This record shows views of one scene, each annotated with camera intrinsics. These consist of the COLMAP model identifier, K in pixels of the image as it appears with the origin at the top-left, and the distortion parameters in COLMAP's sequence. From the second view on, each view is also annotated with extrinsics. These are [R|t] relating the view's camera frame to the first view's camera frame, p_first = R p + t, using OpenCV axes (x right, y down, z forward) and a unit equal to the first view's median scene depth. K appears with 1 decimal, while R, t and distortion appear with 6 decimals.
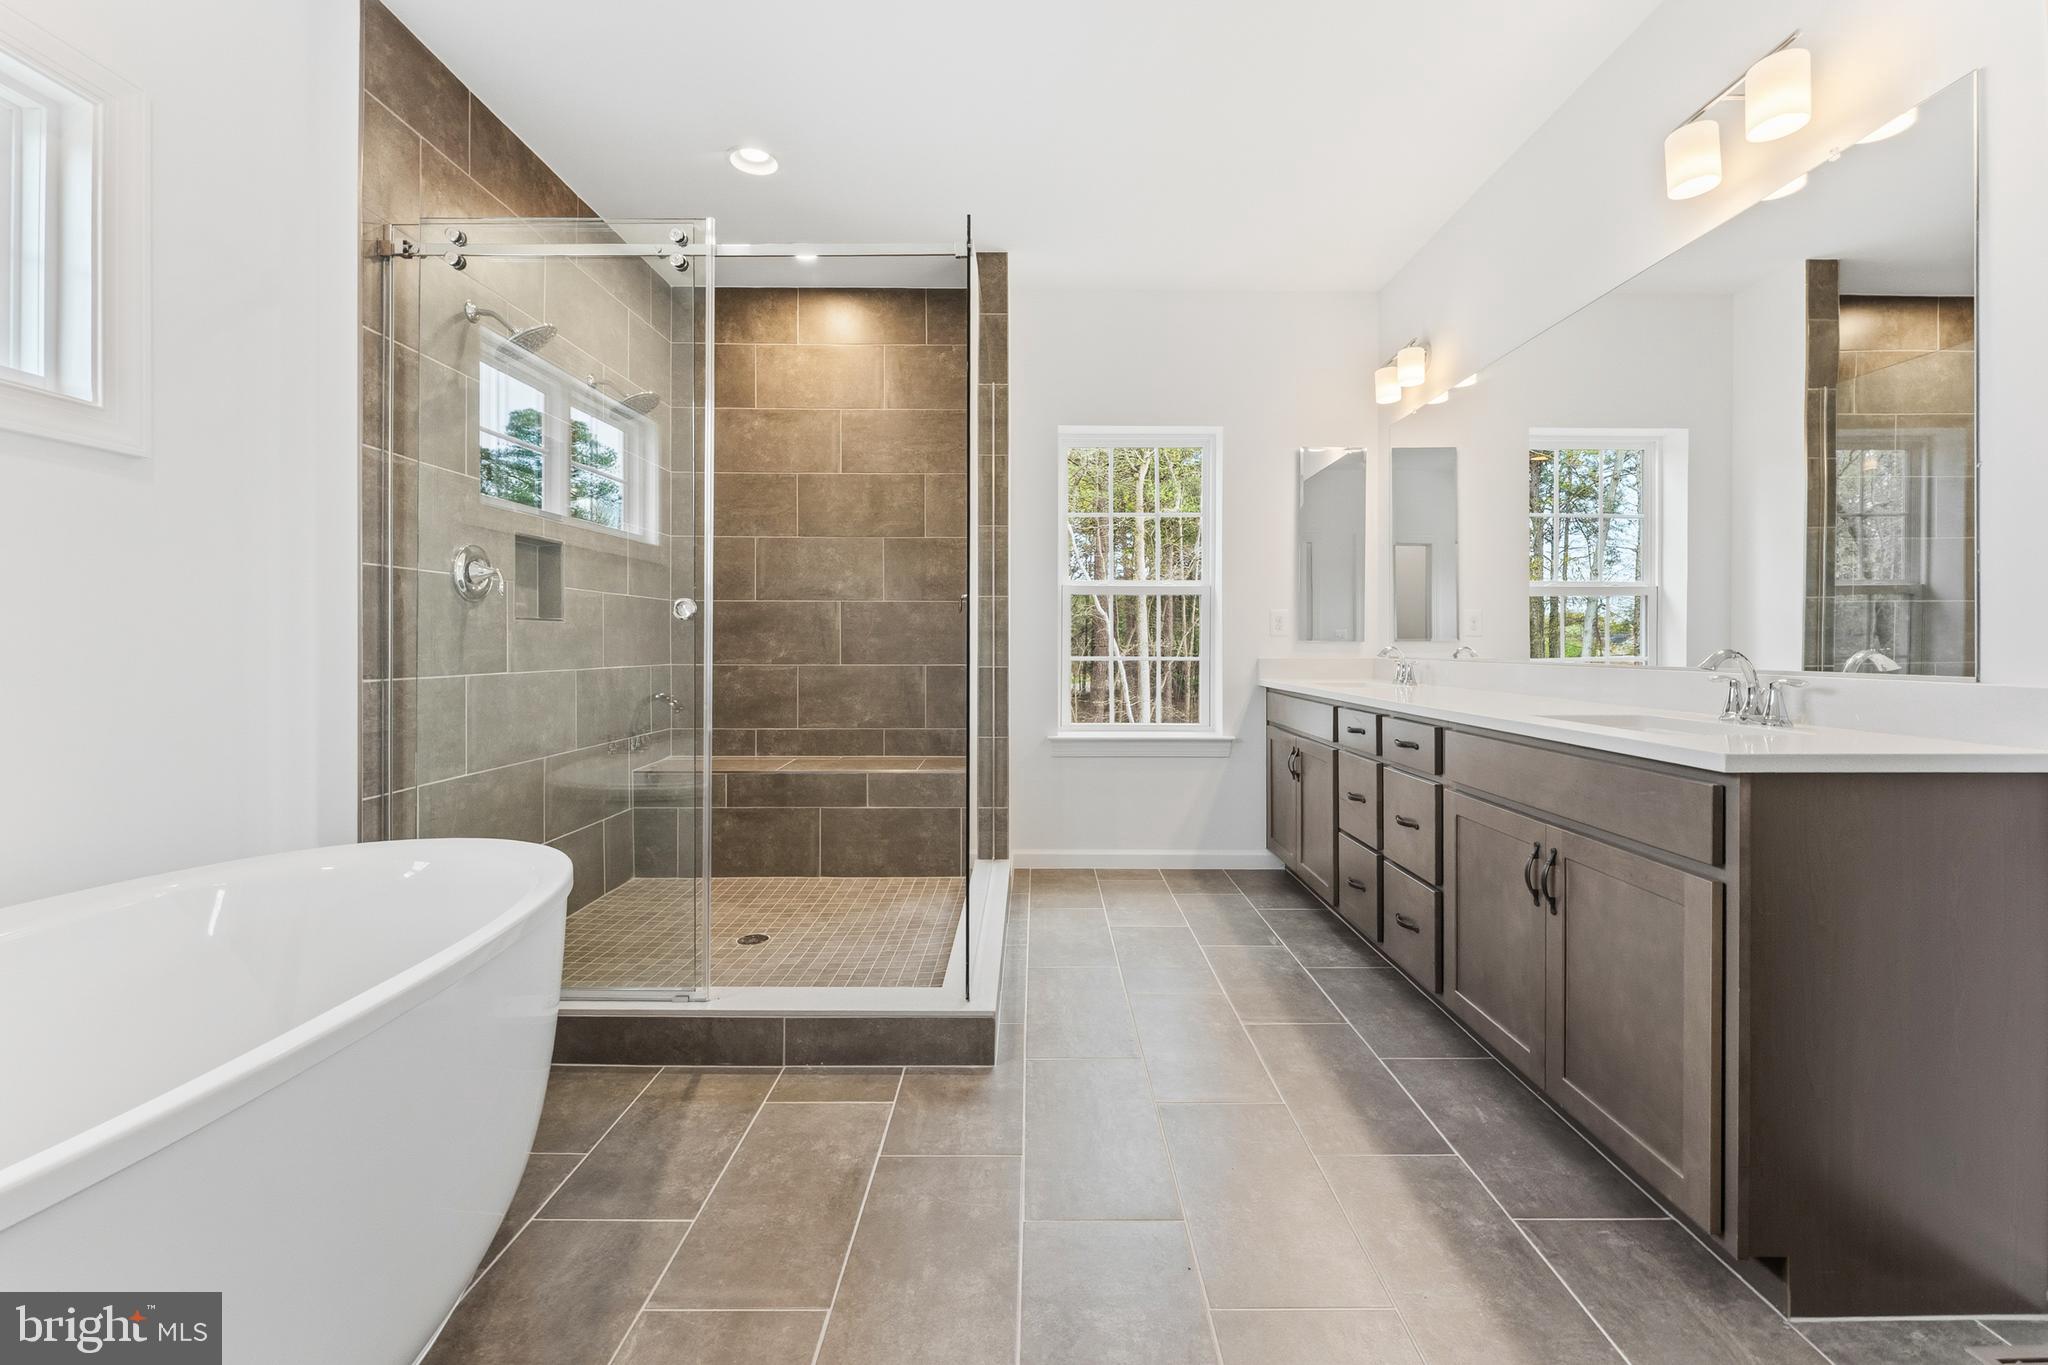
lens RADIAL K [[837.5, 0, 1031.1], [0, 837.5, 644.3], [0, 0, 1]] dist [-0.000778, -0.000268]
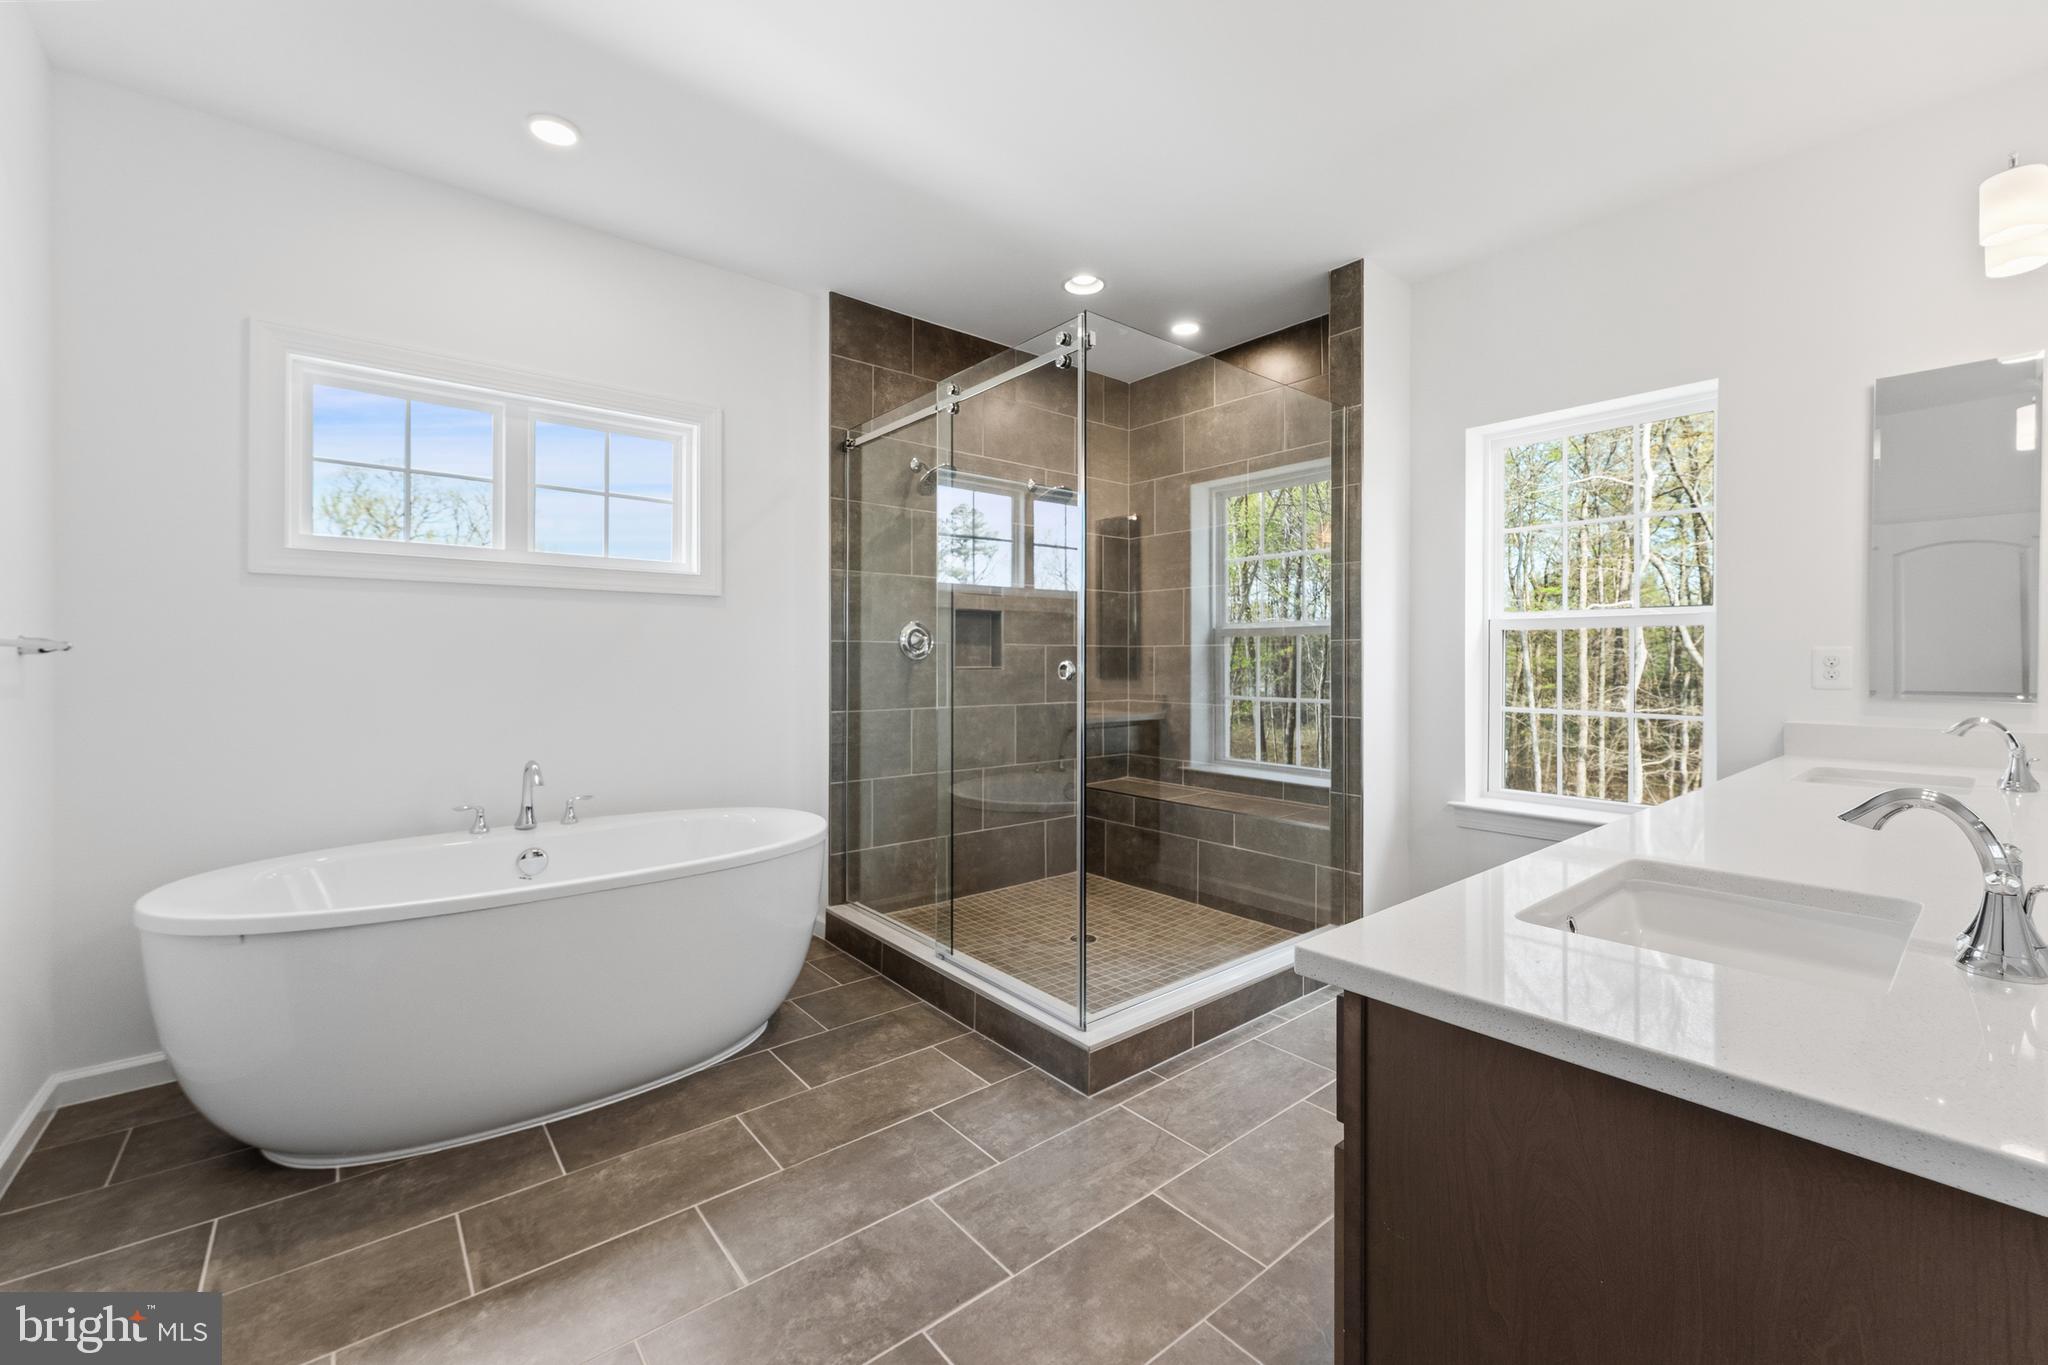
lens RADIAL K [[826.1, 0, 1029.1], [0, 826.1, 663.2], [0, 0, 1]] dist [0.001300, -0.000012]
pose [[0.636932, 0.001666, -0.770918, 0.545643], [-0.001217, 0.999999, 0.001156, -0.041951], [0.770919, 0.000202, 0.636934, 0.198845]]
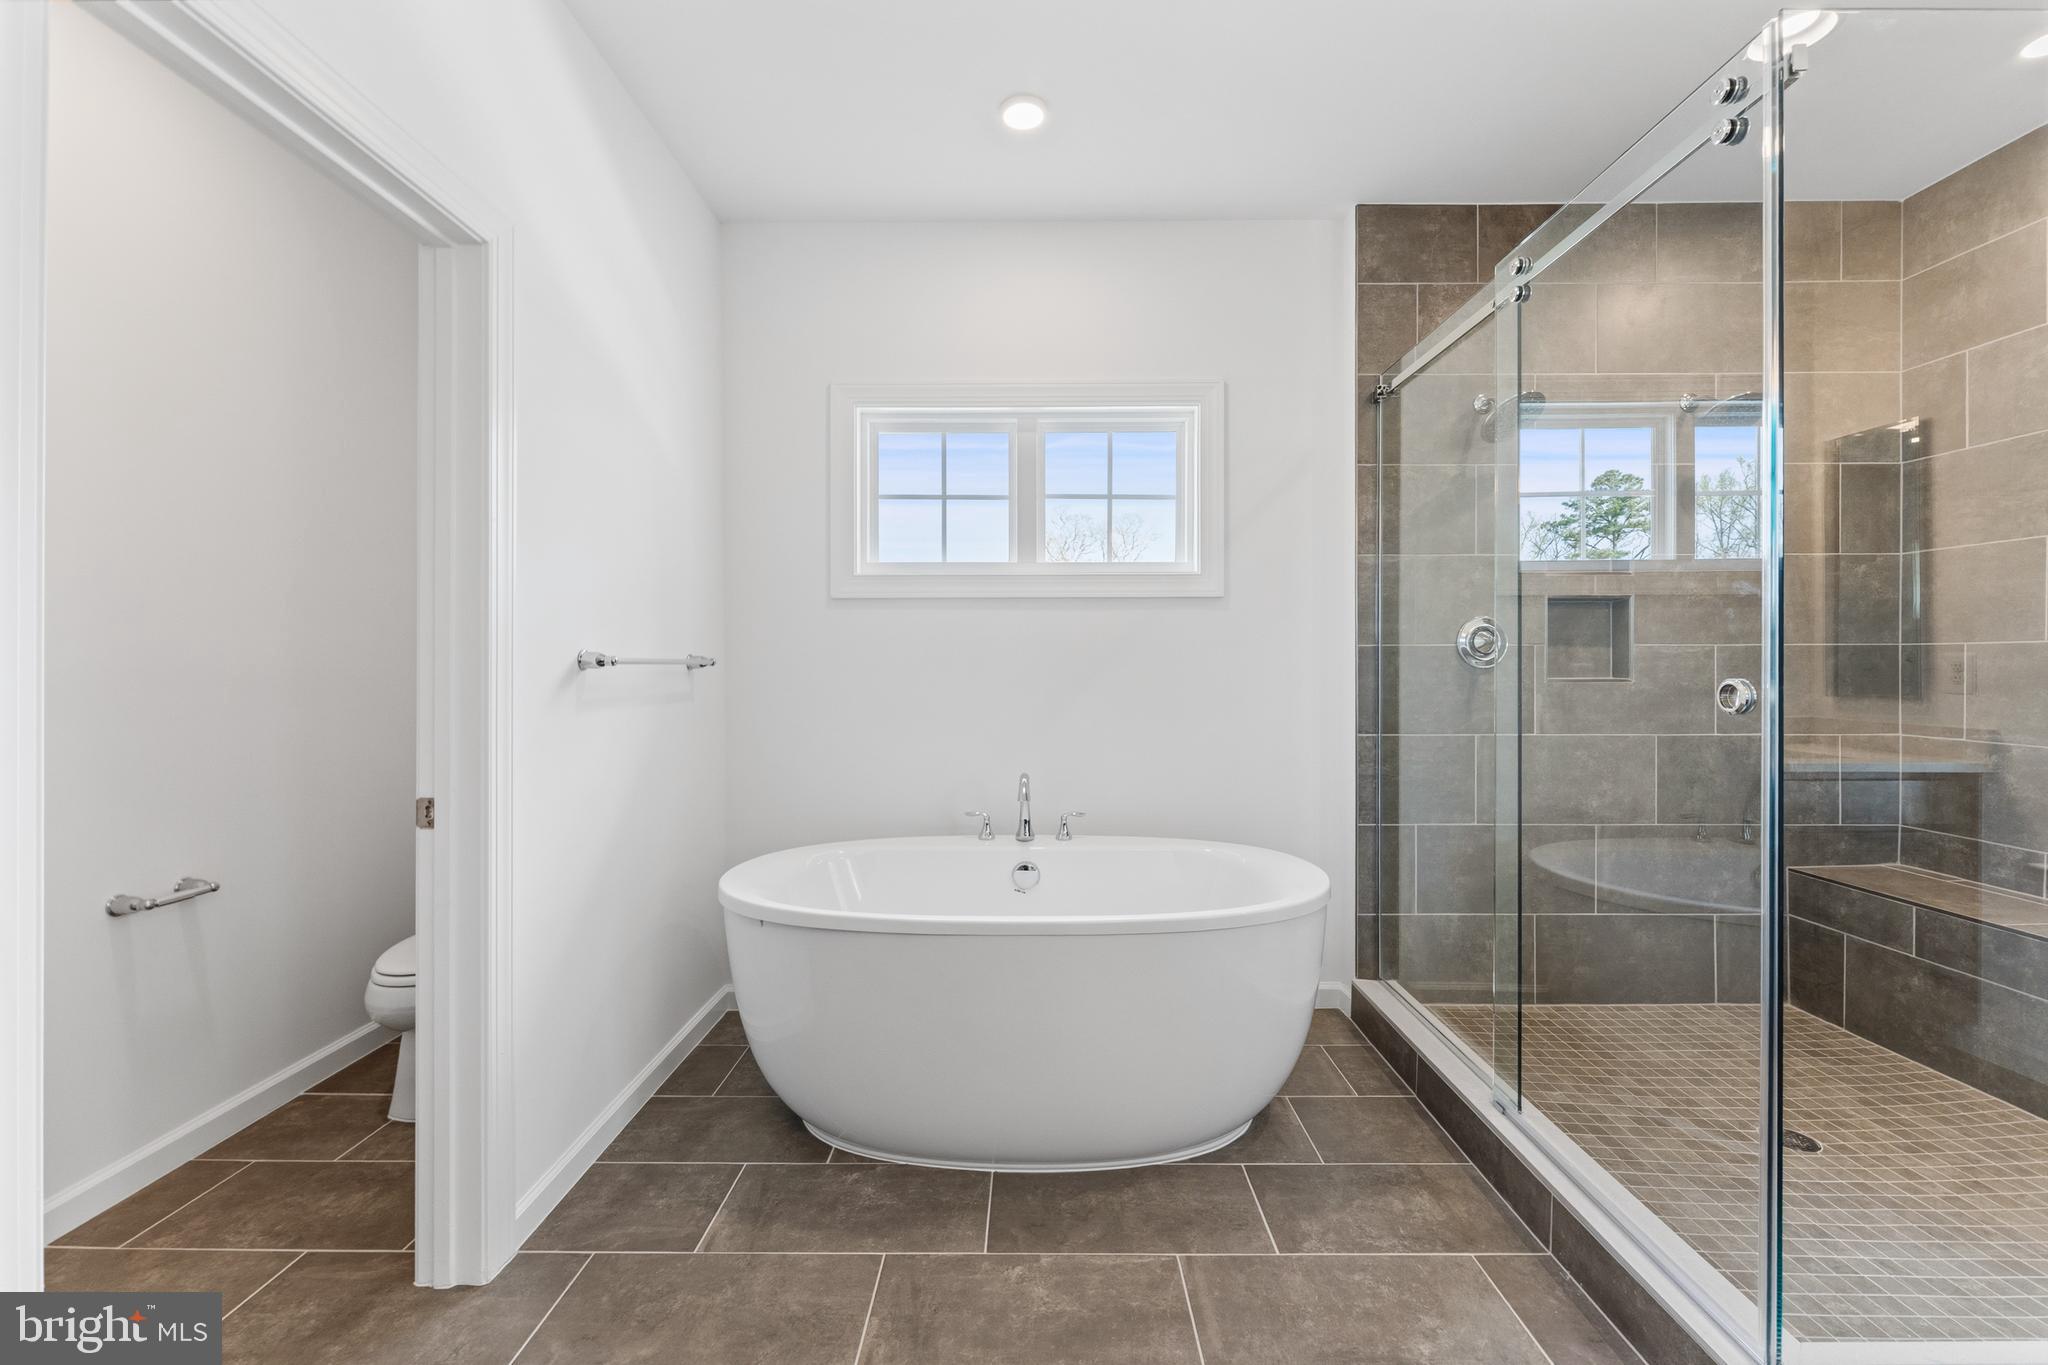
lens RADIAL K [[821.8, 0, 1031.6], [0, 821.8, 666.6], [0, 0, 1]] dist [0.000996, -0.000389]
pose [[-0.003593, 0.003923, -0.999986, 0.379296], [0.001536, 0.999991, 0.003918, -0.052685], [0.999992, -0.001522, -0.003599, 0.375800]]
